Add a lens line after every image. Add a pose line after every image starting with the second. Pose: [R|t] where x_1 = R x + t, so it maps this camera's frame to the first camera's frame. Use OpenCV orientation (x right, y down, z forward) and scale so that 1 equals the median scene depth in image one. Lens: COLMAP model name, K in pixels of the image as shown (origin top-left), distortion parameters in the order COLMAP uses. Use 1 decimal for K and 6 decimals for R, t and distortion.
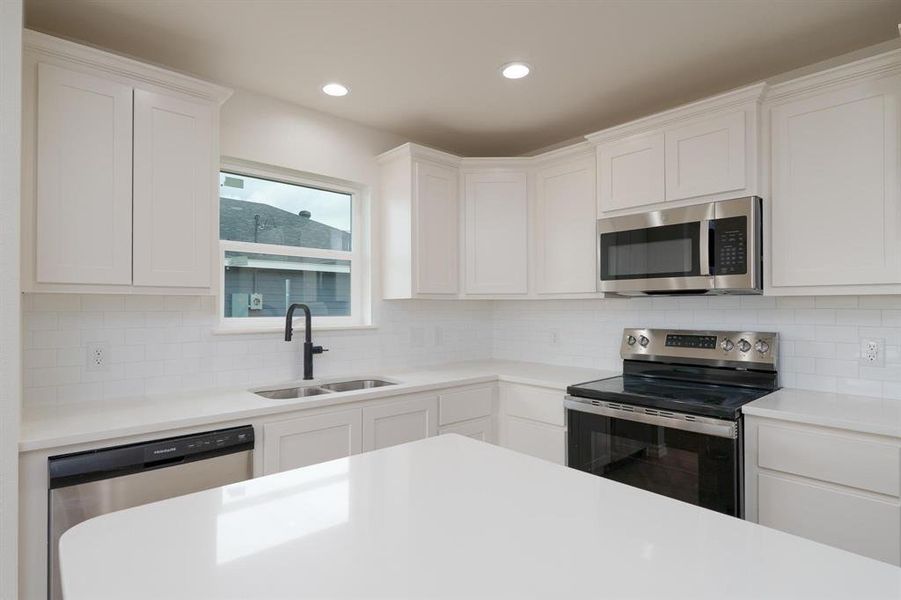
lens RADIAL K [[464.2, 0, 449.0], [0, 464.2, 302.8], [0, 0, 1]] dist [-0.000279, 0.000641]
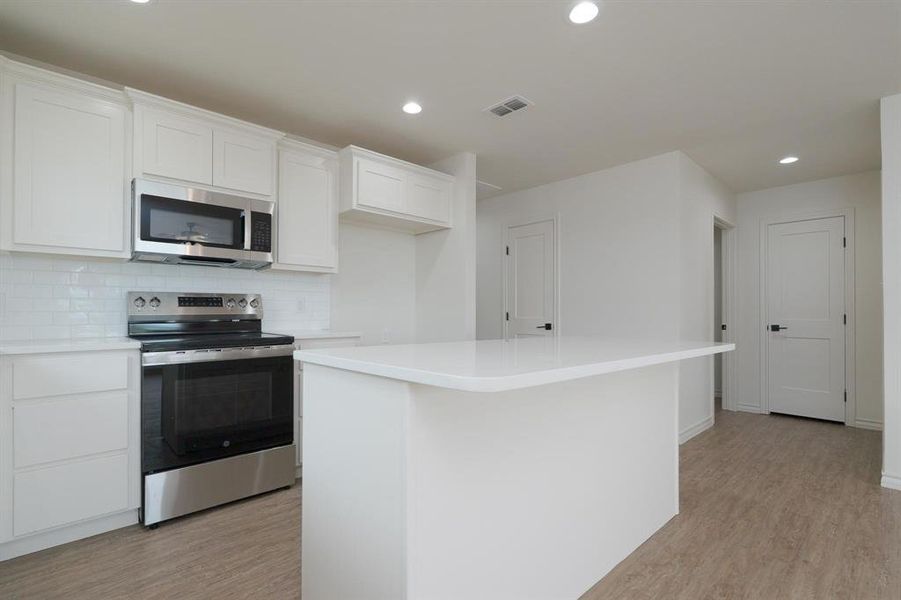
lens RADIAL K [[418.7, 0, 450.4], [0, 418.7, 308.1], [0, 0, 1]] dist [-0.002038, -0.001061]
pose [[-0.016881, 0.001406, 0.999857, -0.584990], [-0.011674, 0.999931, -0.001603, 0.090698], [-0.999789, -0.011699, -0.016863, 0.340772]]
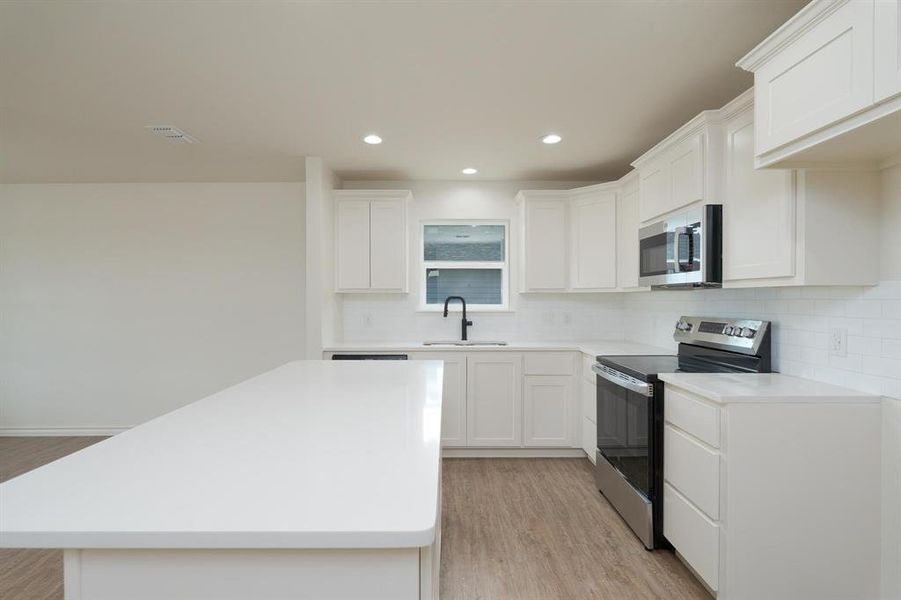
lens RADIAL K [[418.7, 0, 447.6], [0, 418.7, 302.2], [0, 0, 1]] dist [-0.002038, -0.001061]
pose [[0.743739, 0.004511, -0.668455, 0.695314], [0.008191, 0.999841, 0.015860, -0.001673], [0.668420, -0.017271, 0.743583, -0.198647]]
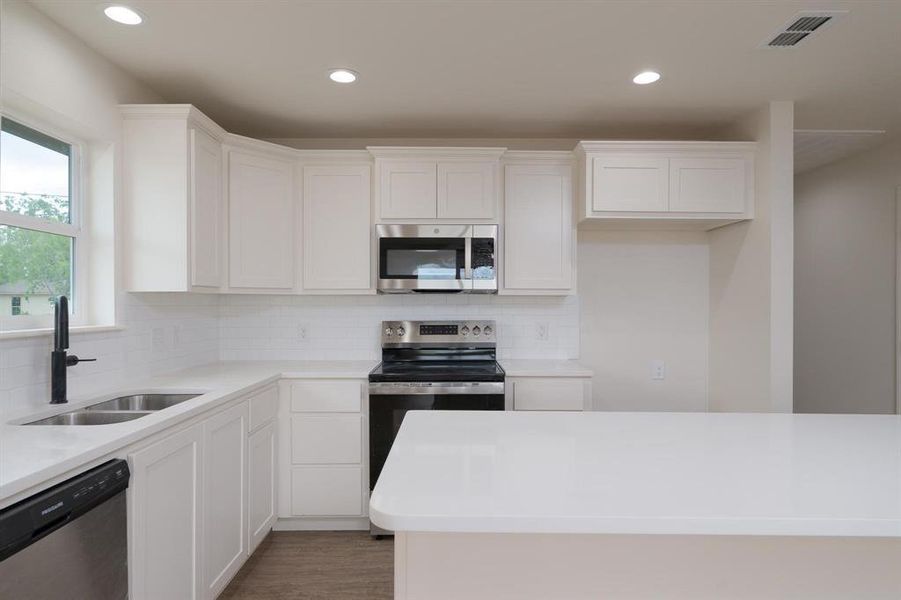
lens RADIAL K [[519.4, 0, 446.1], [0, 519.4, 303.0], [0, 0, 1]] dist [-0.016407, -0.000614]
pose [[0.673945, 0.002703, 0.738776, -0.489835], [-0.007903, 0.999962, 0.003551, 0.004661], [-0.738739, -0.008232, 0.673941, 0.033823]]
